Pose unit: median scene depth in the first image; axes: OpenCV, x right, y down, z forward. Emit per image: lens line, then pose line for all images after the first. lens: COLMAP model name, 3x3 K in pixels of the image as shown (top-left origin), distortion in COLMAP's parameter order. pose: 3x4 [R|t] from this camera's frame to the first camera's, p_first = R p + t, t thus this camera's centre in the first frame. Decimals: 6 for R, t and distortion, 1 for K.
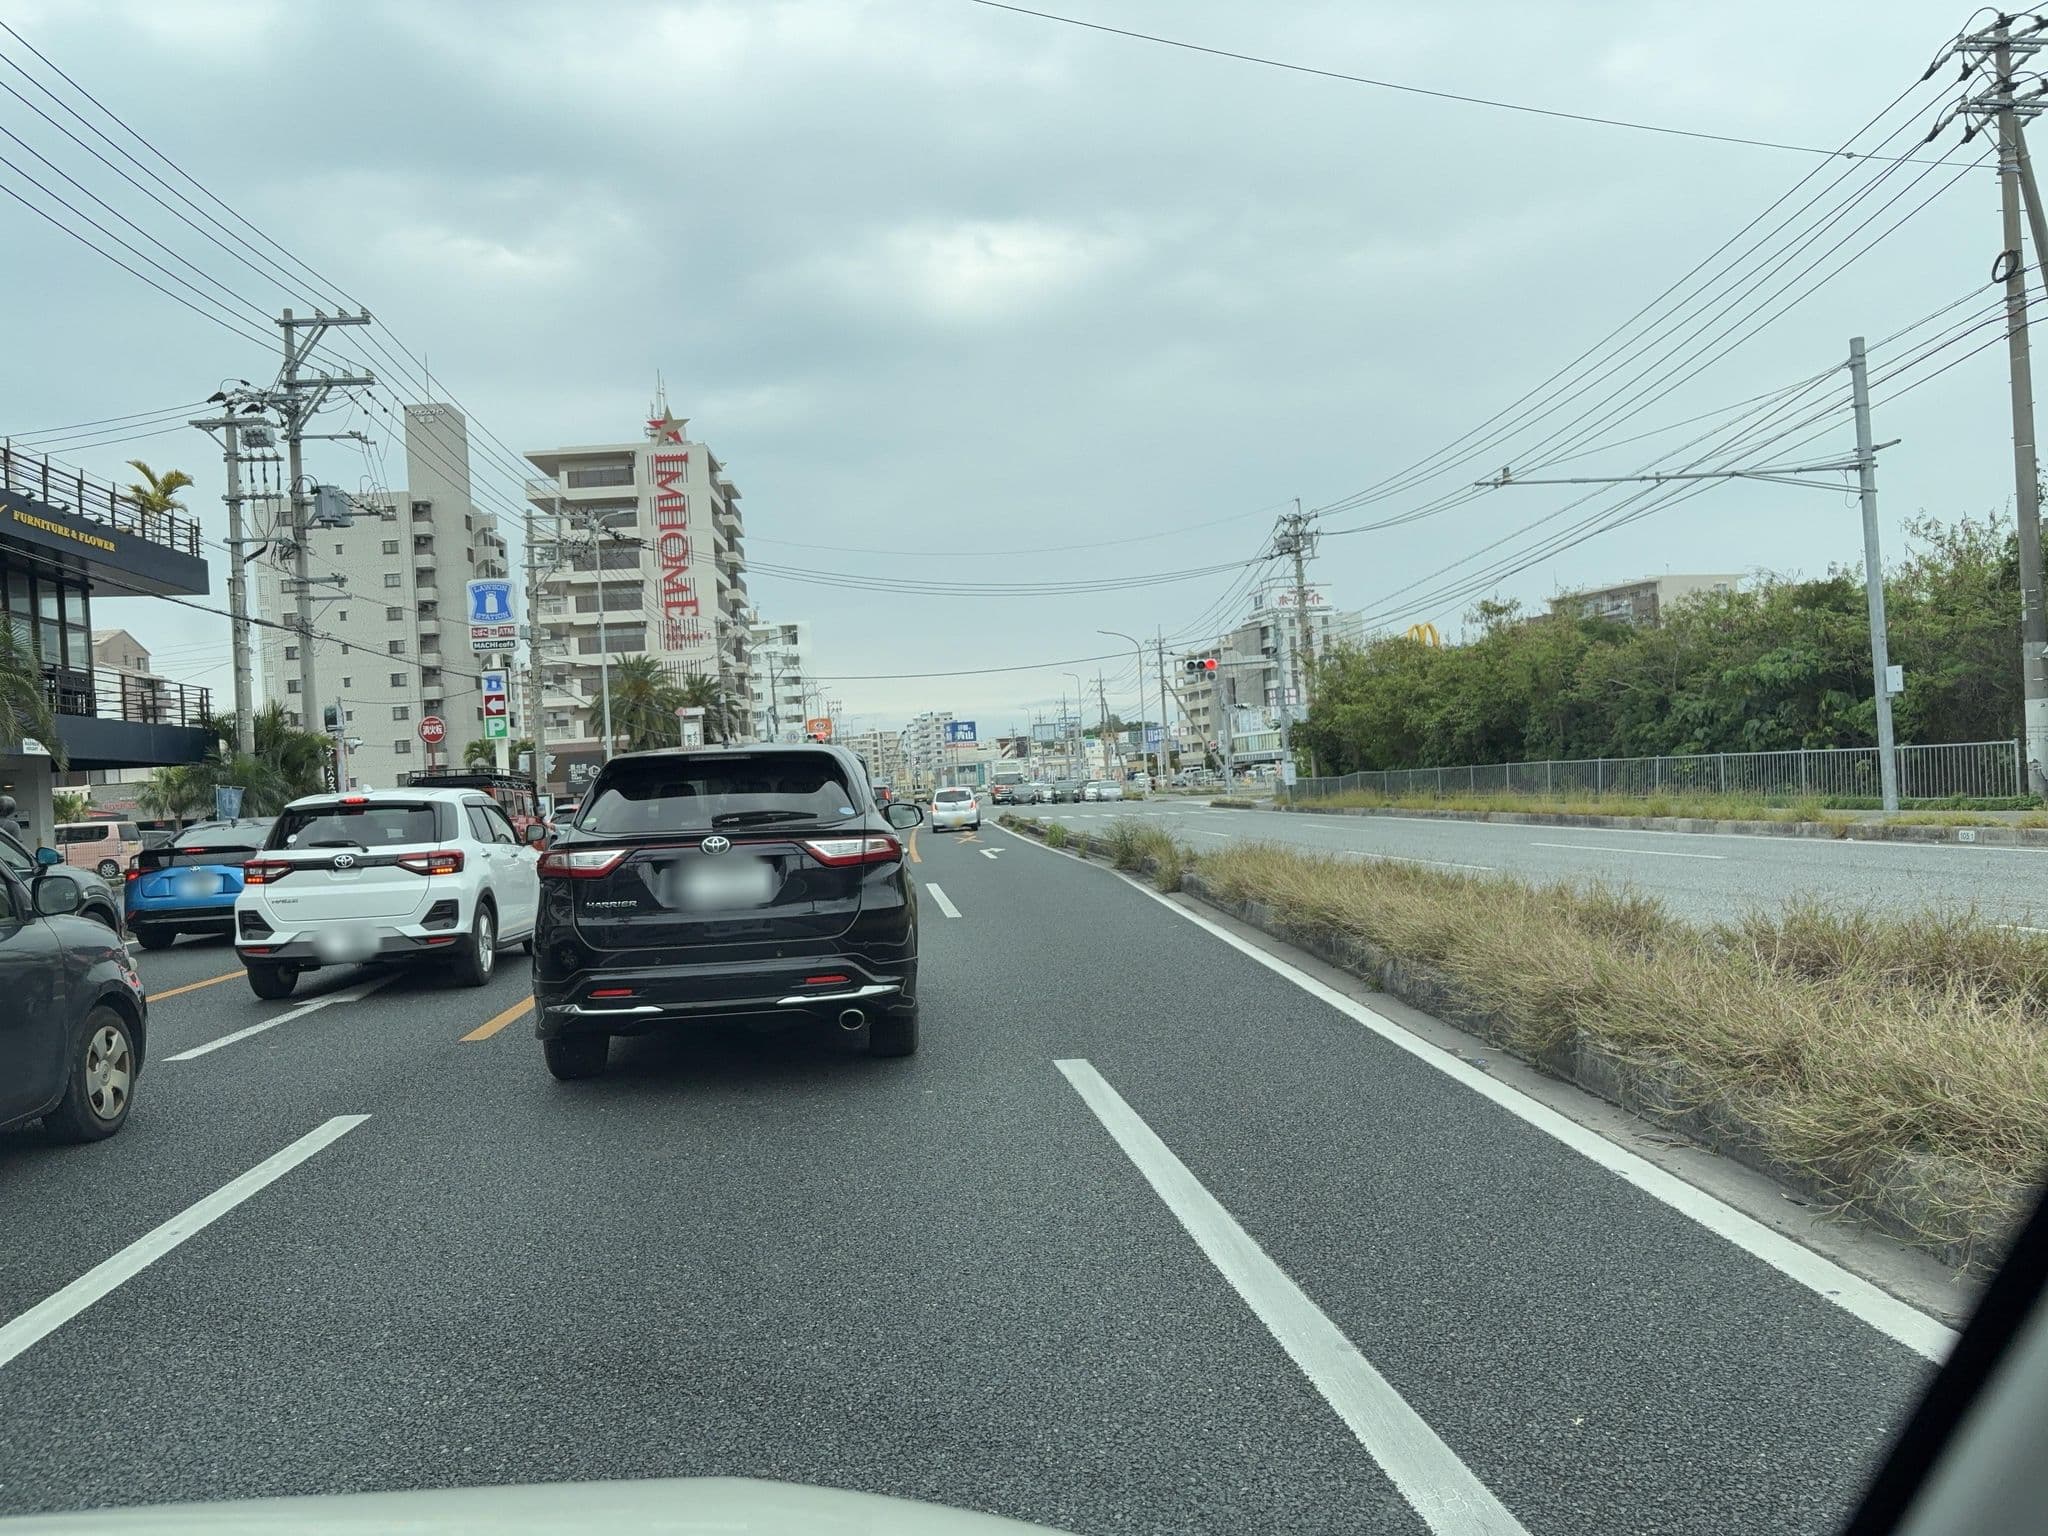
lens RADIAL K [[1416.6, 0, 1024.0], [0, 1416.6, 768.0], [0, 0, 1]] dist [0.002881, -0.000609]
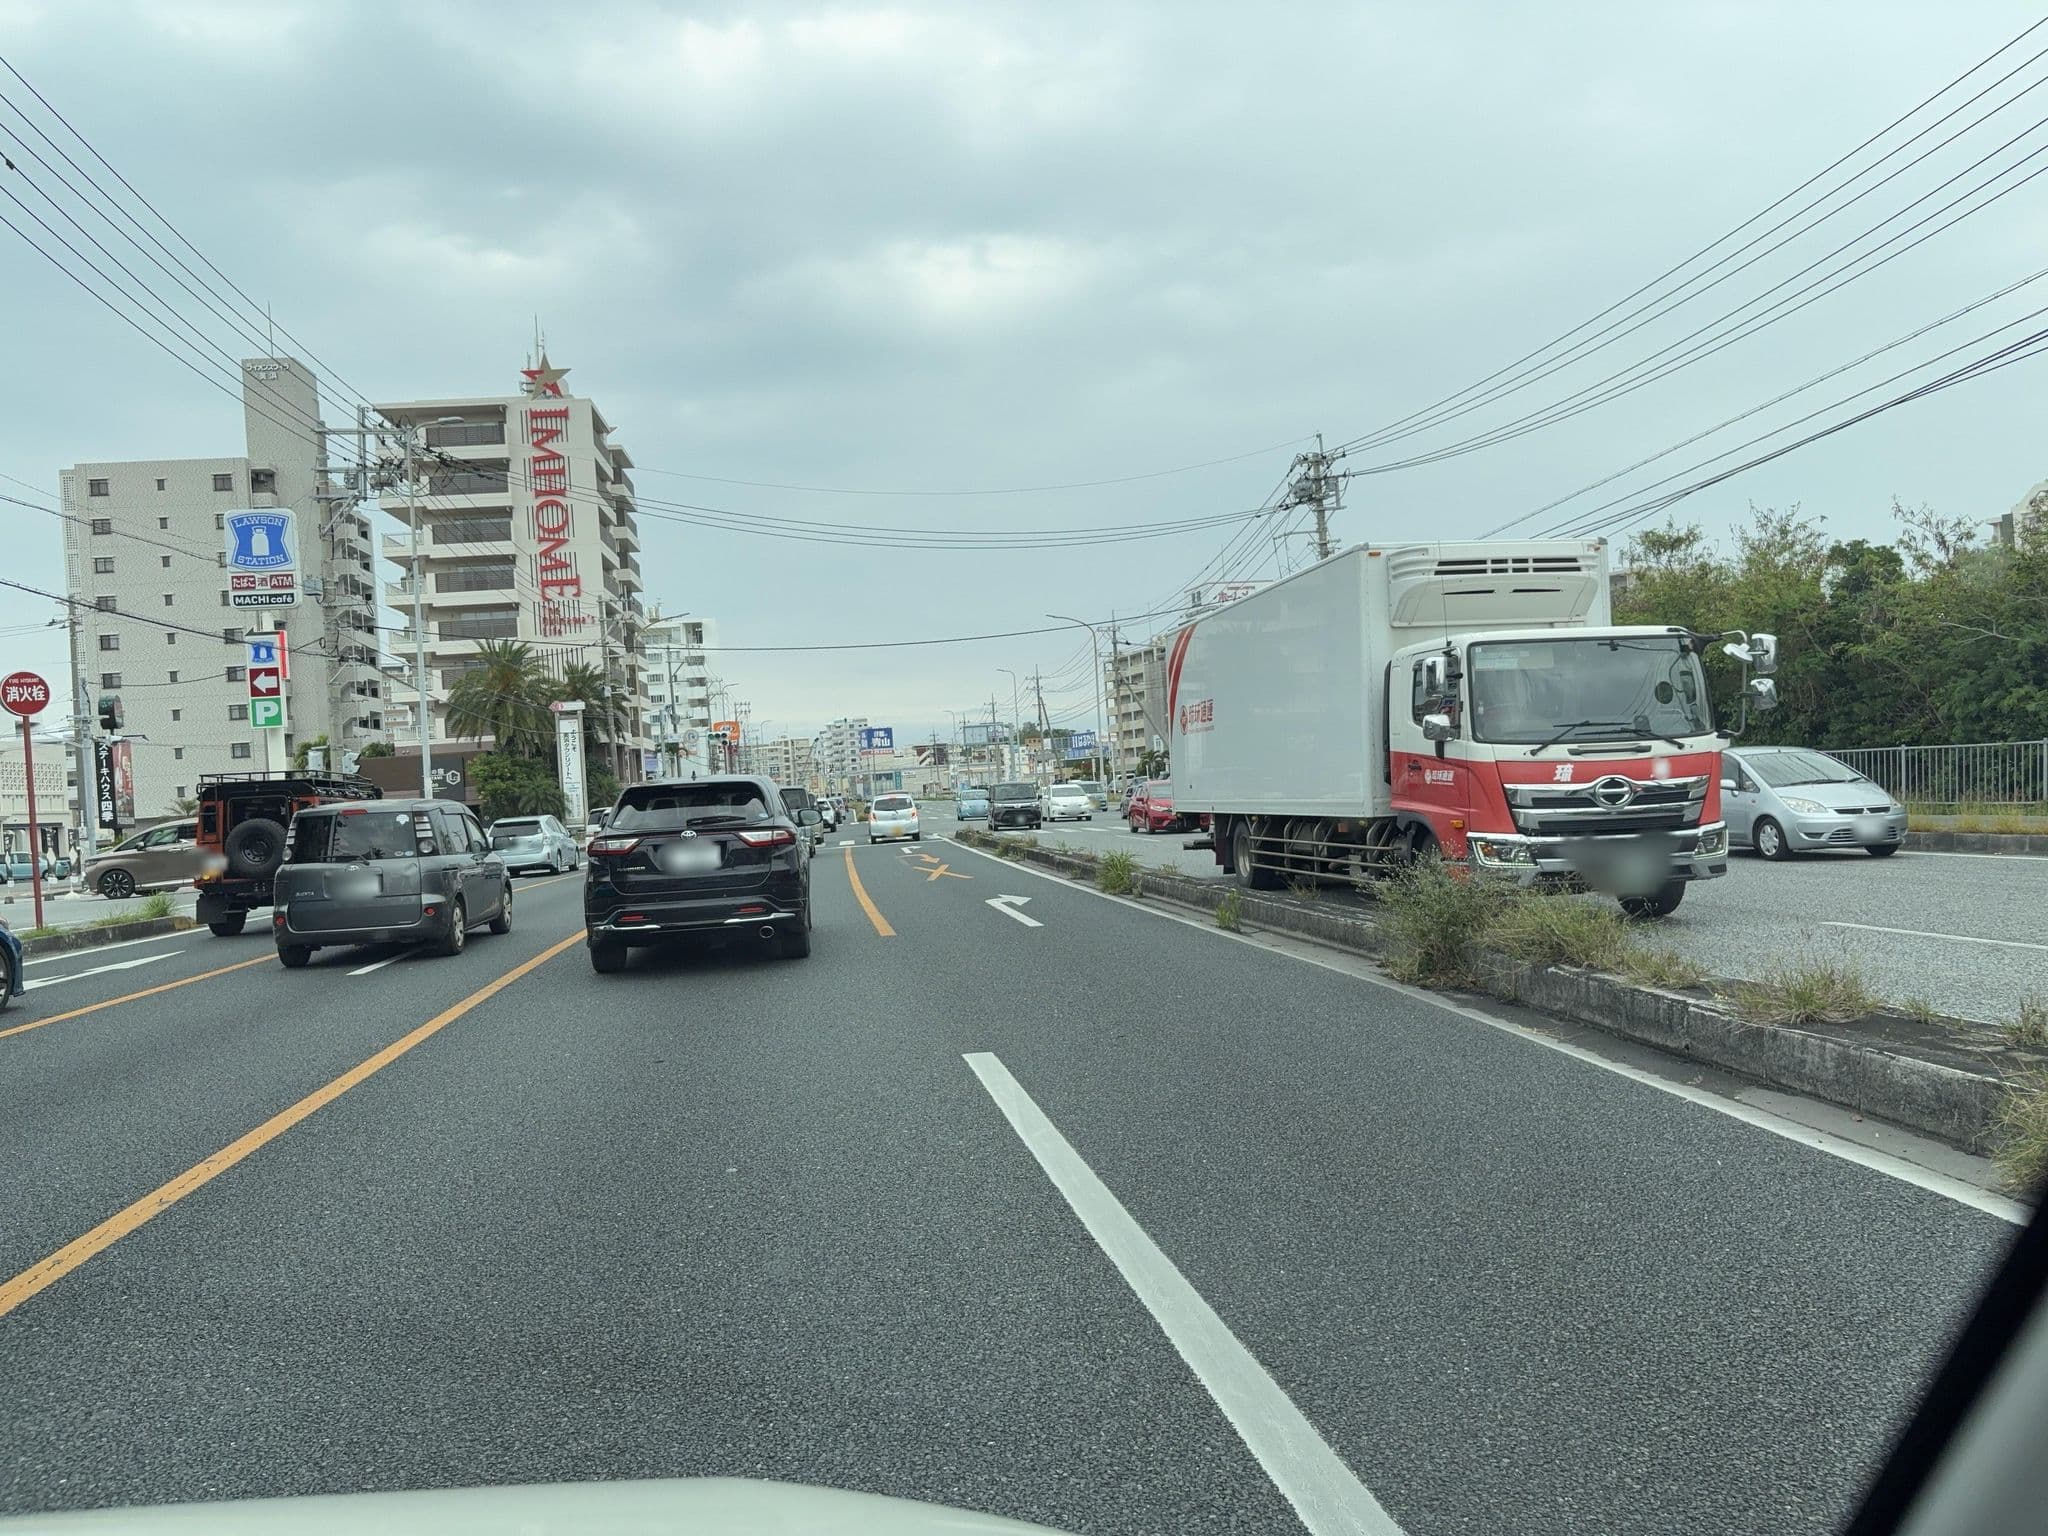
lens RADIAL K [[1416.6, 0, 1024.0], [0, 1416.6, 768.0], [0, 0, 1]] dist [0.002881, -0.000609]
pose [[0.998085, -0.001031, 0.061851, -0.014266], [0.001433, 0.999978, -0.006441, 0.002557], [-0.061843, 0.006517, 0.998065, 0.124420]]
